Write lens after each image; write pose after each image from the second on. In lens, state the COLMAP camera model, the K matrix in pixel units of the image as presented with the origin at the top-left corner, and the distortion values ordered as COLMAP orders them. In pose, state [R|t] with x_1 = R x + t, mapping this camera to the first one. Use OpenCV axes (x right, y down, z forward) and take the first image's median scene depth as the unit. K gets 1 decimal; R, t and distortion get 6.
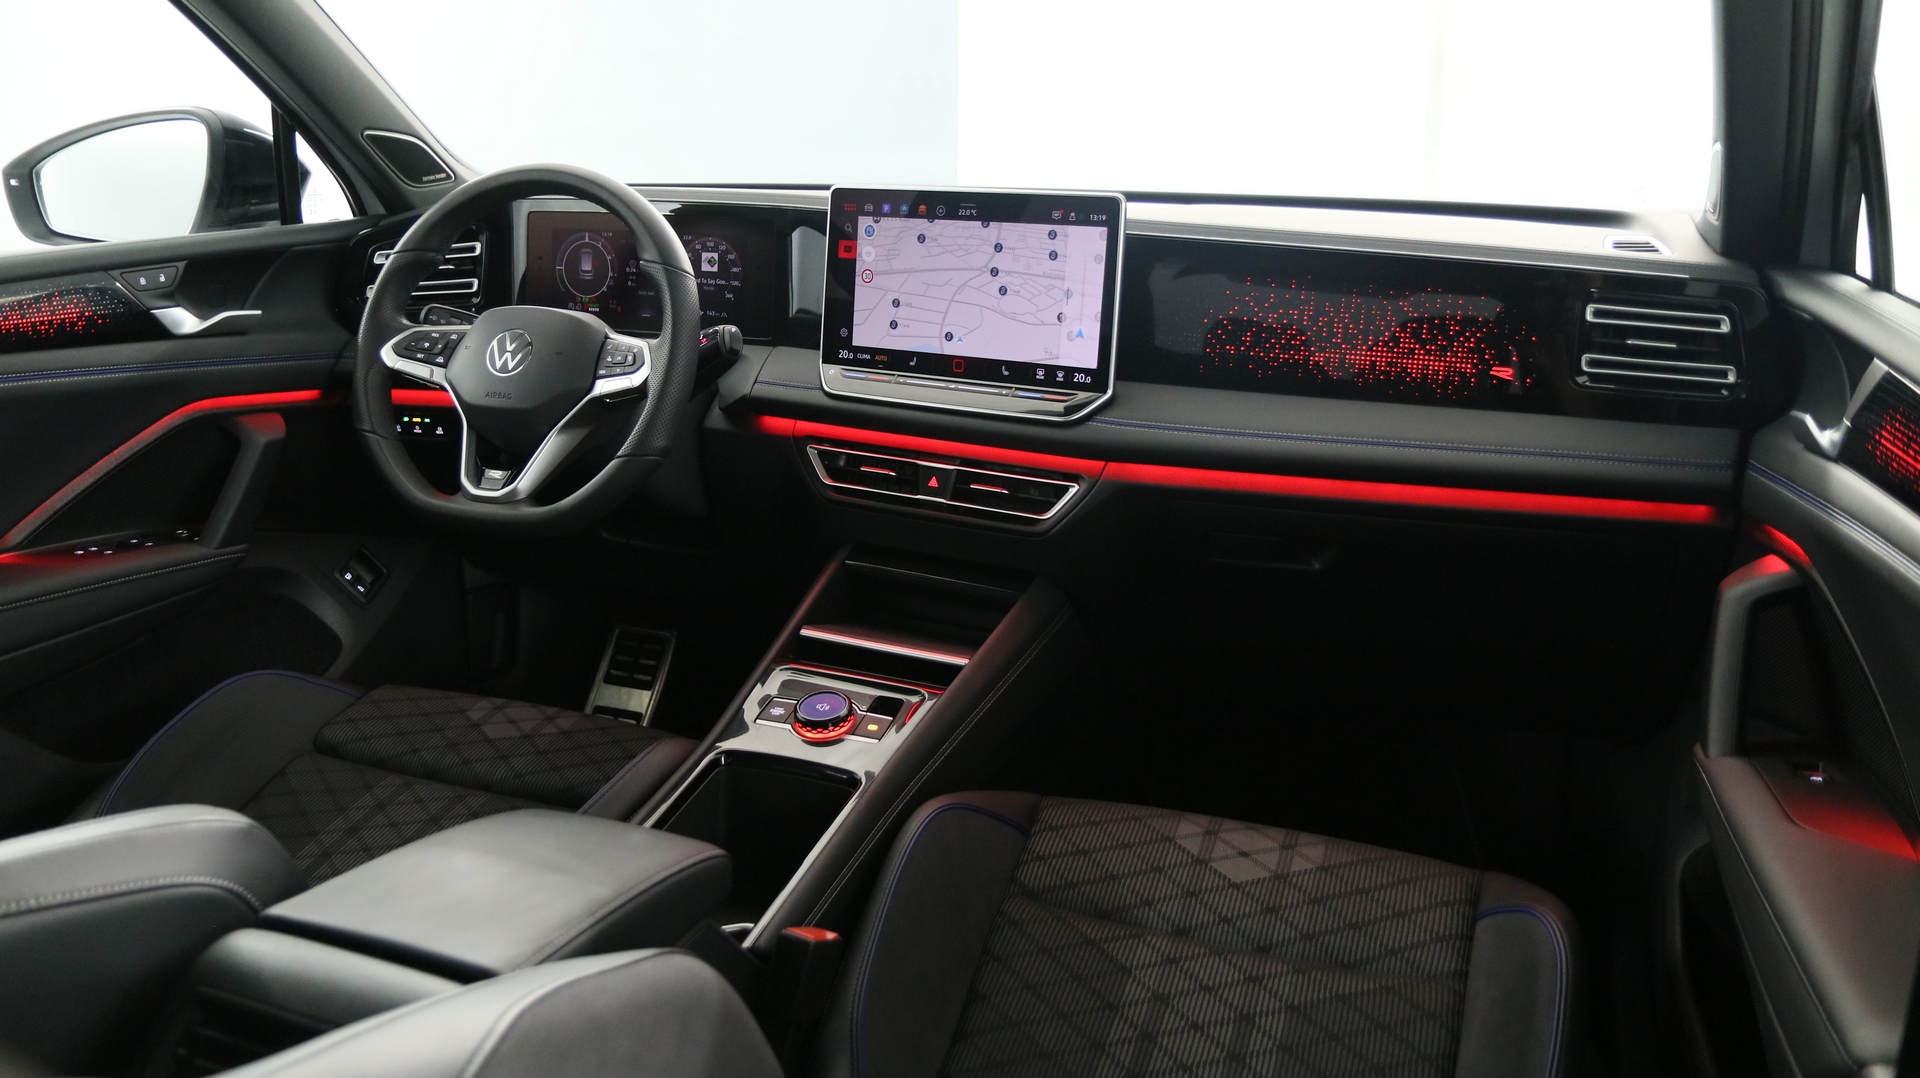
lens RADIAL K [[1460.3, 0, 948.8], [0, 1460.3, 547.6], [0, 0, 1]] dist [-0.022299, 0.020399]
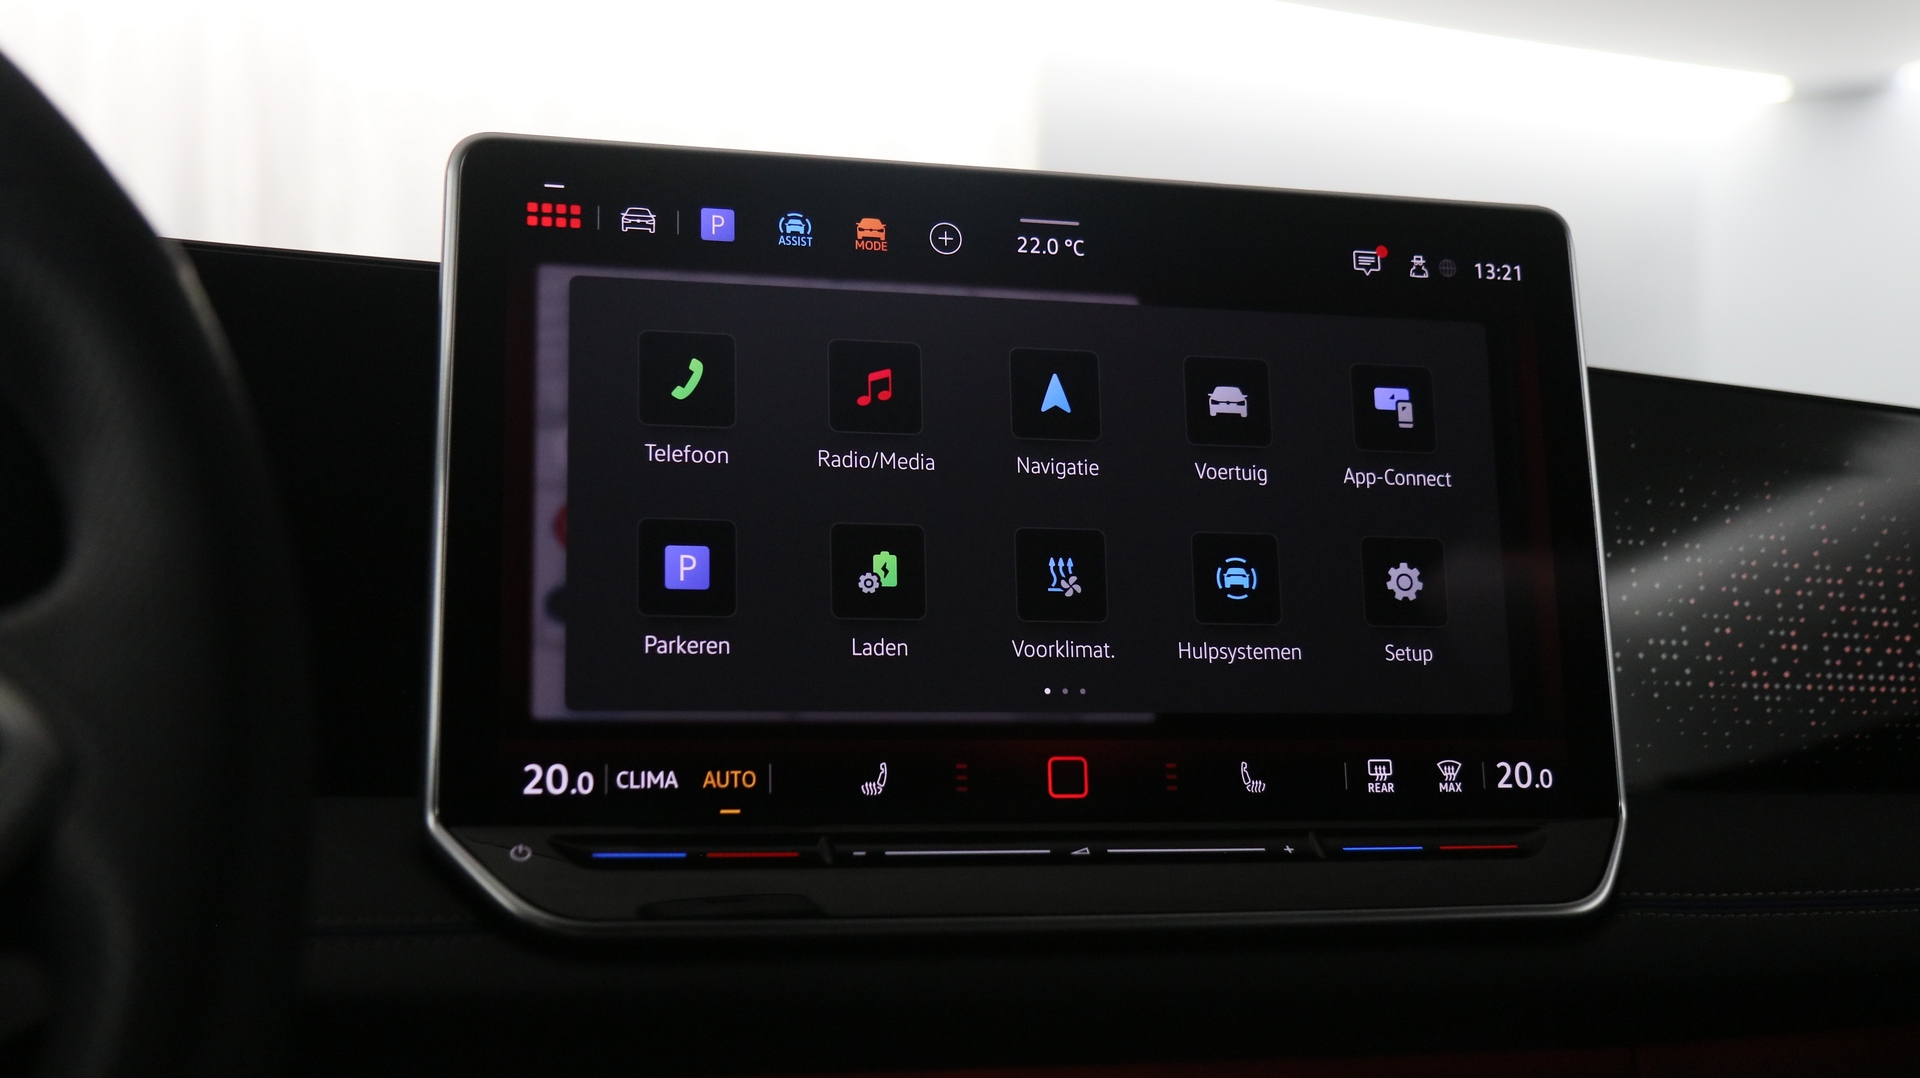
lens RADIAL K [[2206.3, 0, 964.0], [0, 2206.3, 543.0], [0, 0, 1]] dist [-0.056902, 0.000000]
pose [[0.714505, 0.050300, 0.697819, -0.293328], [0.196224, 0.942972, -0.268887, -0.059249], [-0.671549, 0.329050, 0.663888, 0.723790]]
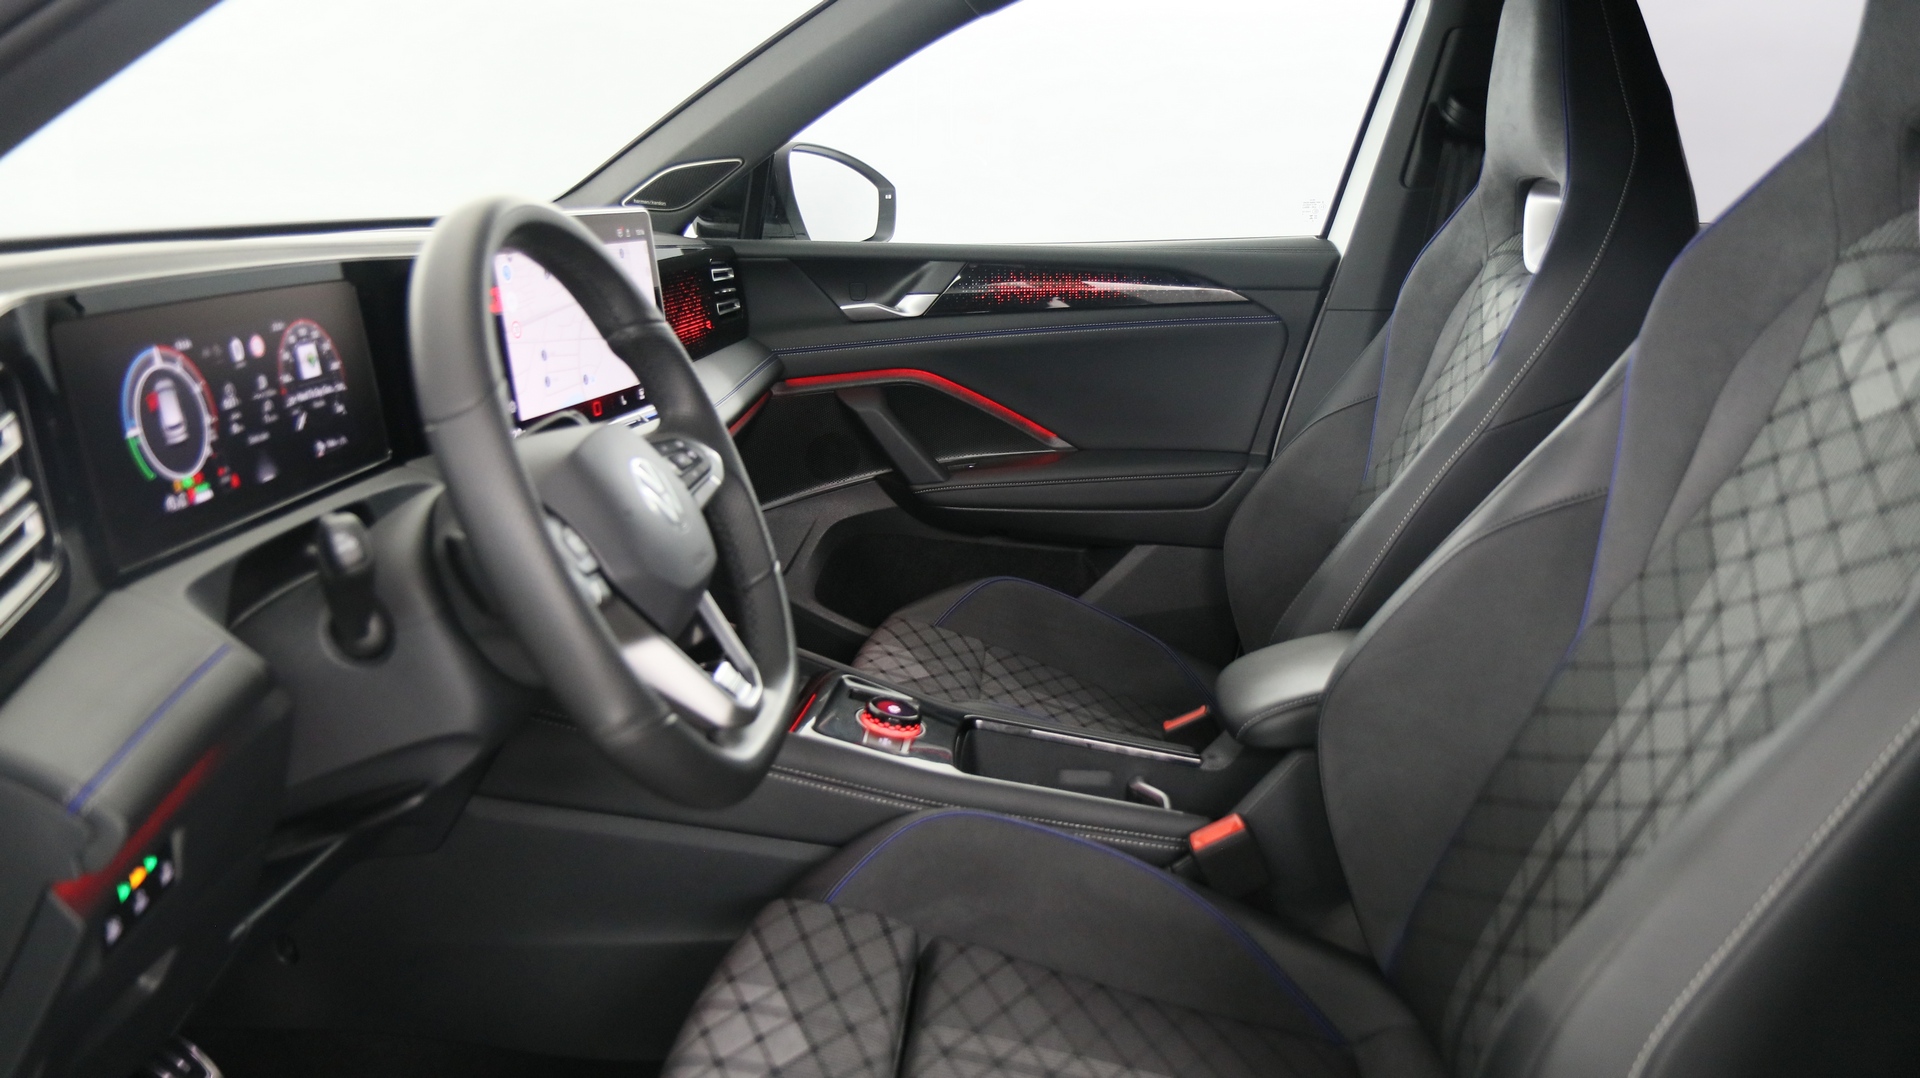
lens RADIAL K [[1460.3, 0, 954.1], [0, 1460.3, 550.1], [0, 0, 1]] dist [-0.022299, 0.020399]
pose [[-0.292118, -0.245087, 0.924445, -0.900551], [0.264041, 0.908371, 0.324261, -0.276558], [-0.919211, 0.338814, -0.200638, 1.002986]]
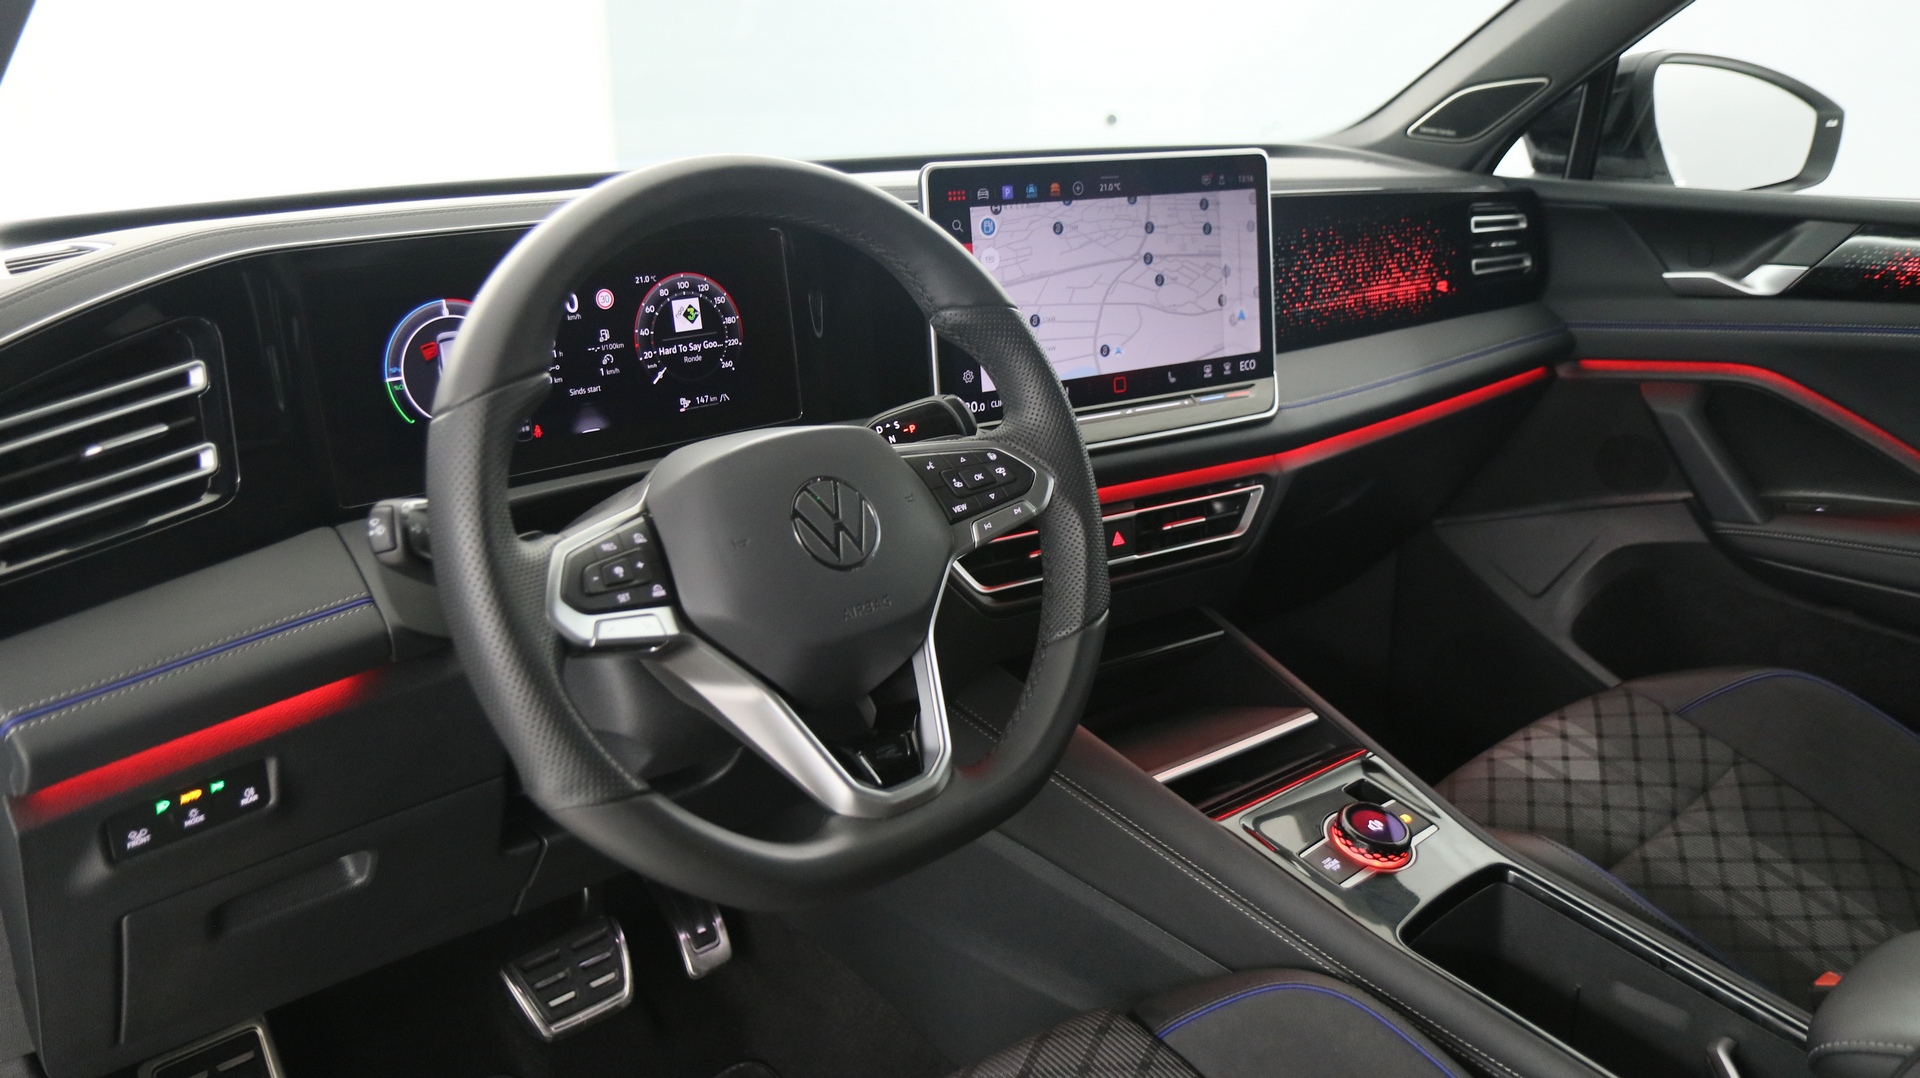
lens RADIAL K [[1460.3, 0, 965.7], [0, 1460.3, 549.6], [0, 0, 1]] dist [-0.022299, 0.020399]
pose [[0.440632, -0.288164, 0.850179, -0.713380], [0.263029, 0.946955, 0.184642, -0.205769], [-0.858288, 0.142262, 0.493054, 0.695961]]
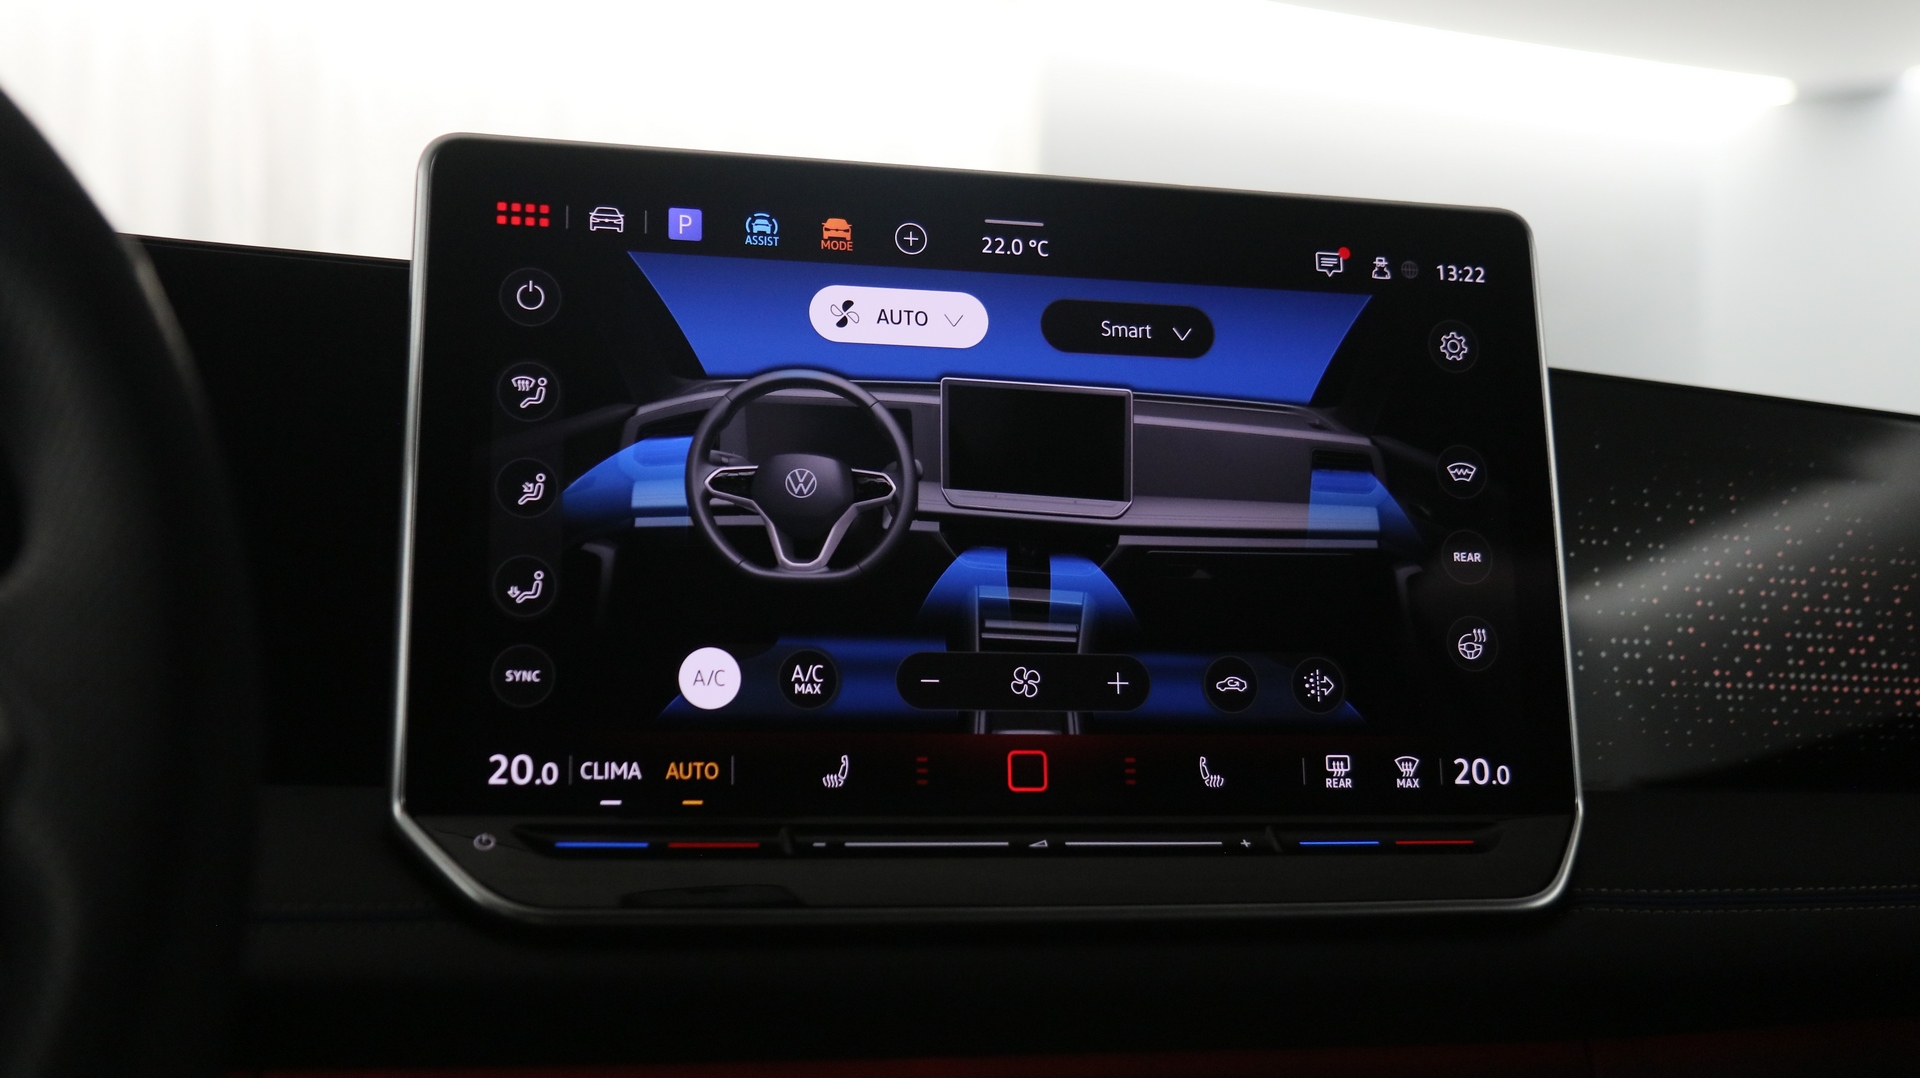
lens RADIAL K [[2206.3, 0, 956.8], [0, 2206.3, 540.5], [0, 0, 1]] dist [-0.056902, 0.000000]
pose [[0.718273, 0.054399, 0.693632, -0.291295], [0.190292, 0.943568, -0.271052, -0.055547], [-0.669233, 0.326682, 0.667387, 0.714973]]
